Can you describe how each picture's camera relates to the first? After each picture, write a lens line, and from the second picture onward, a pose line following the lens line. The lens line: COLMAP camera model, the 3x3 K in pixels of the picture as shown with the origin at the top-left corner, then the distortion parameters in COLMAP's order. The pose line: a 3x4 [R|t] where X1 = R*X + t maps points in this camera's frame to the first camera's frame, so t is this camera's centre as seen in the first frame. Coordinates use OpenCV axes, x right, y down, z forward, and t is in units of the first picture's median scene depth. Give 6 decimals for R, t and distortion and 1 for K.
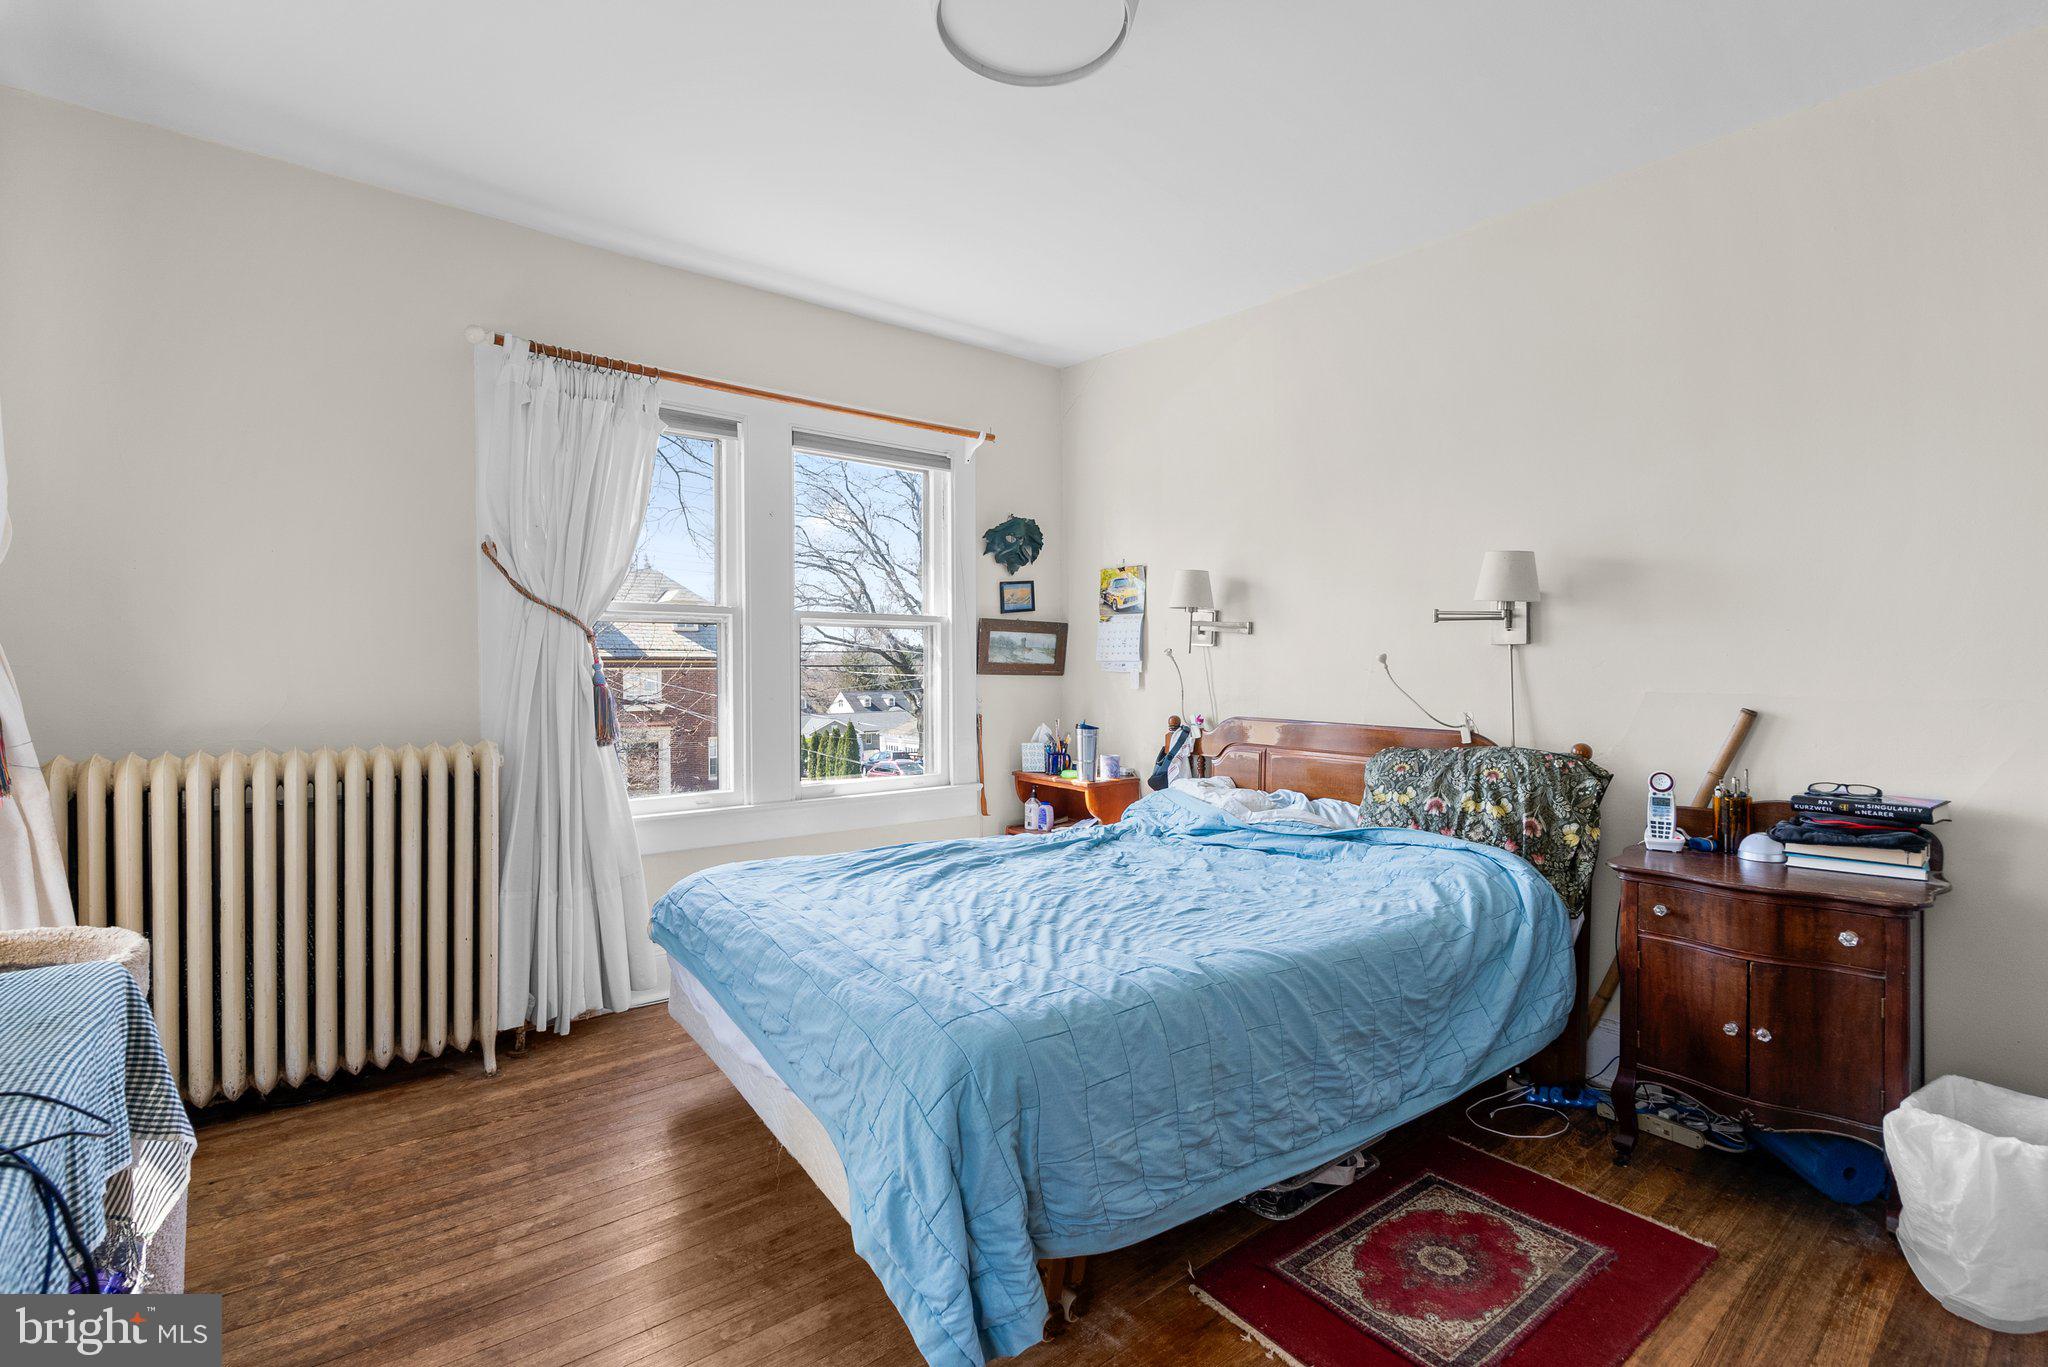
lens RADIAL K [[936.3, 0, 1024.3], [0, 936.3, 677.8], [0, 0, 1]] dist [0.006706, -0.000981]
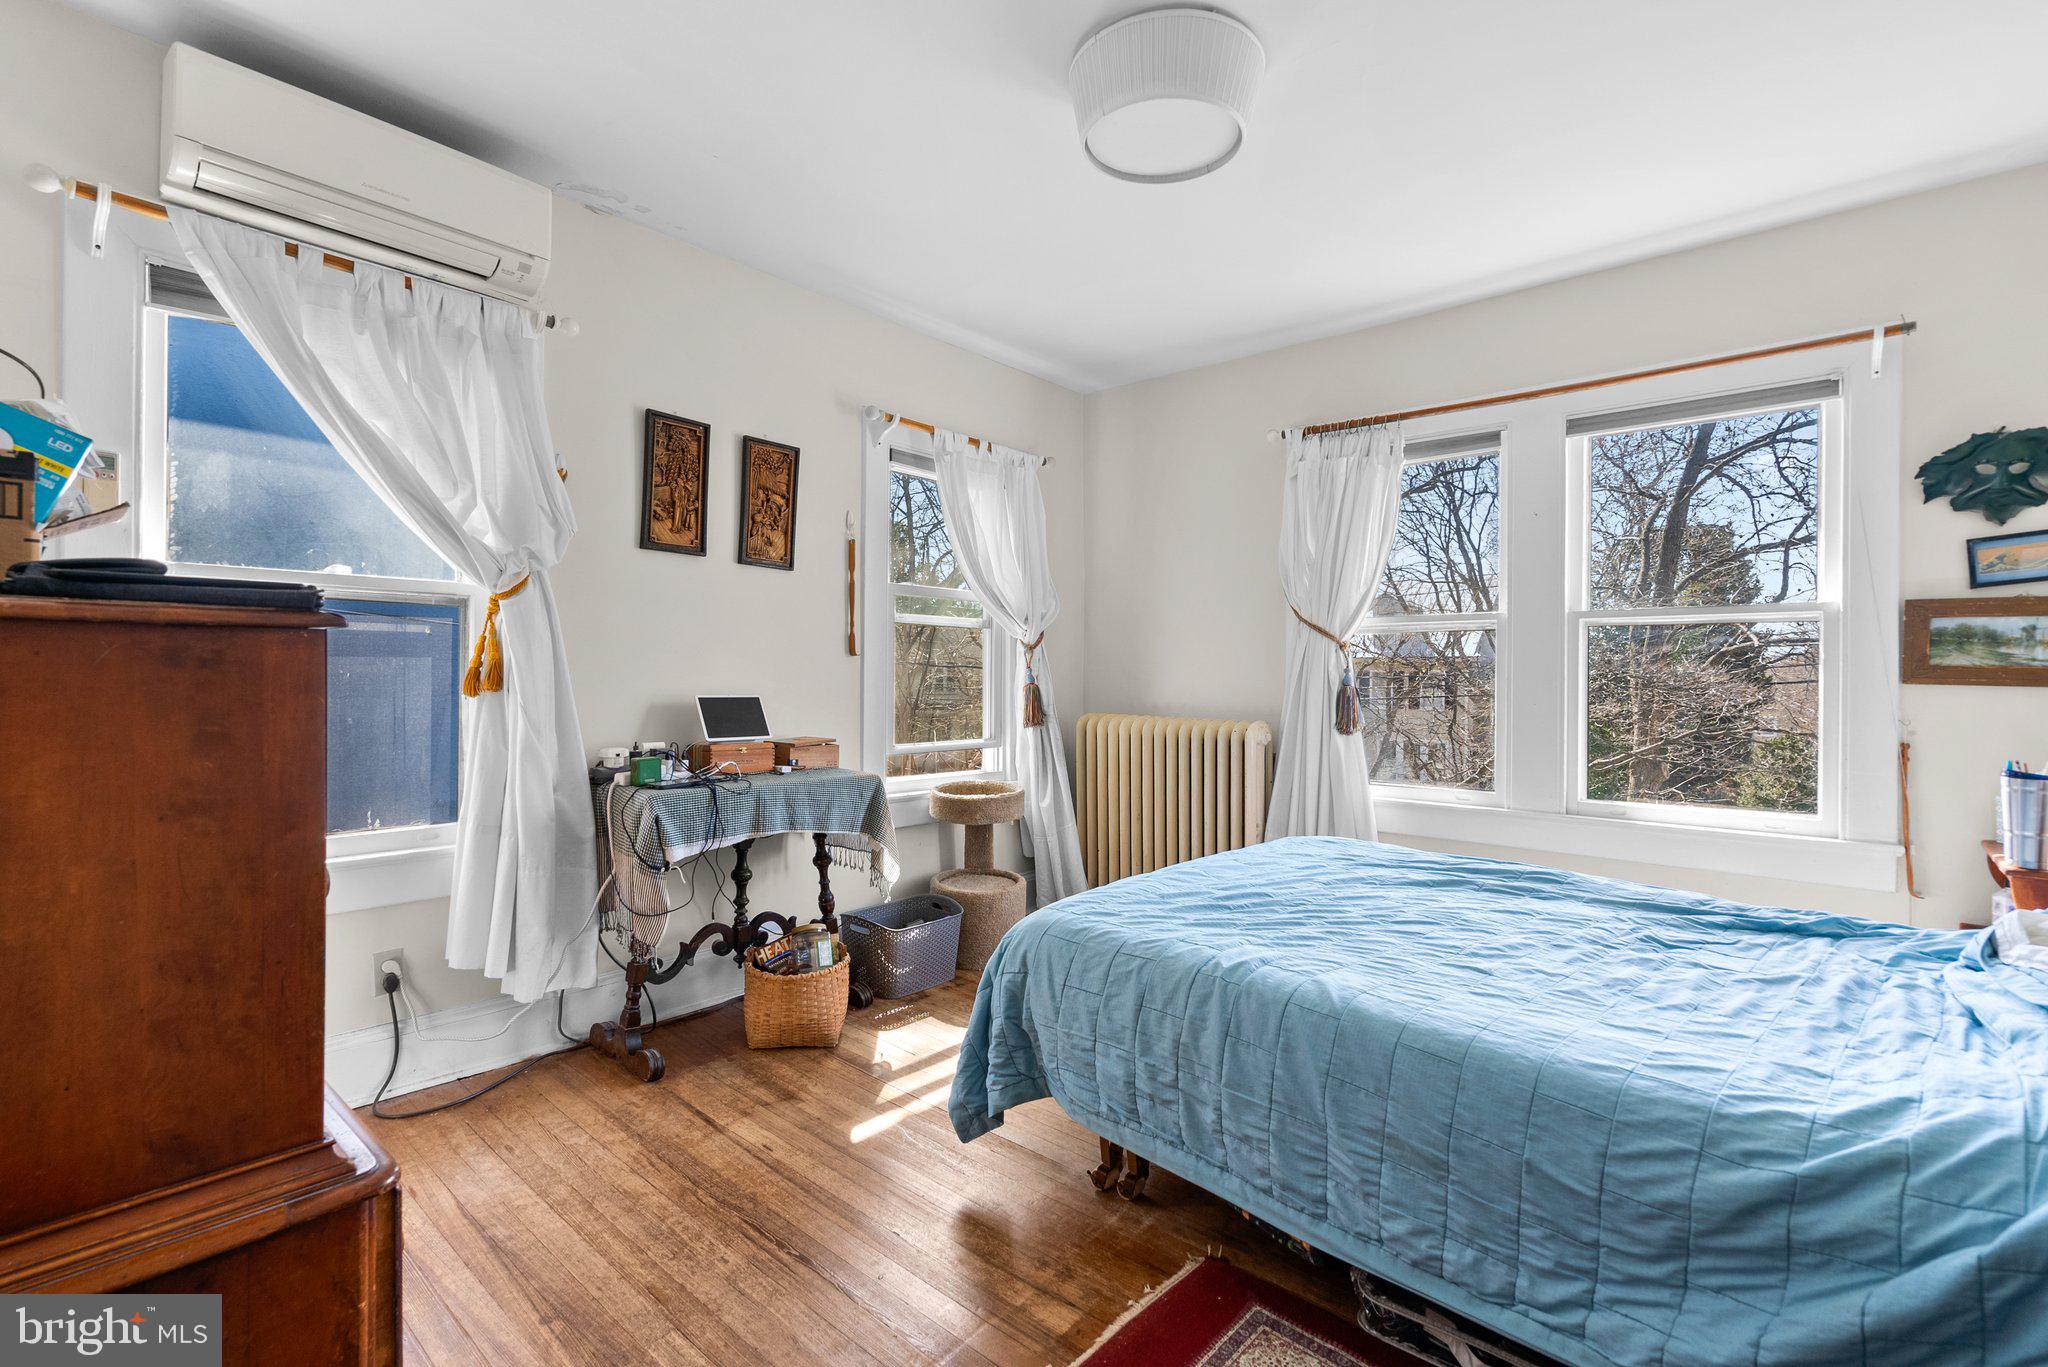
lens RADIAL K [[936.3, 0, 1024.1], [0, 936.3, 673.5], [0, 0, 1]] dist [0.006706, -0.000981]
pose [[0.172105, 0.002278, -0.985076, 0.584230], [-0.017572, 0.999845, -0.000758, 0.000613], [0.984922, 0.017440, 0.172118, 0.306442]]
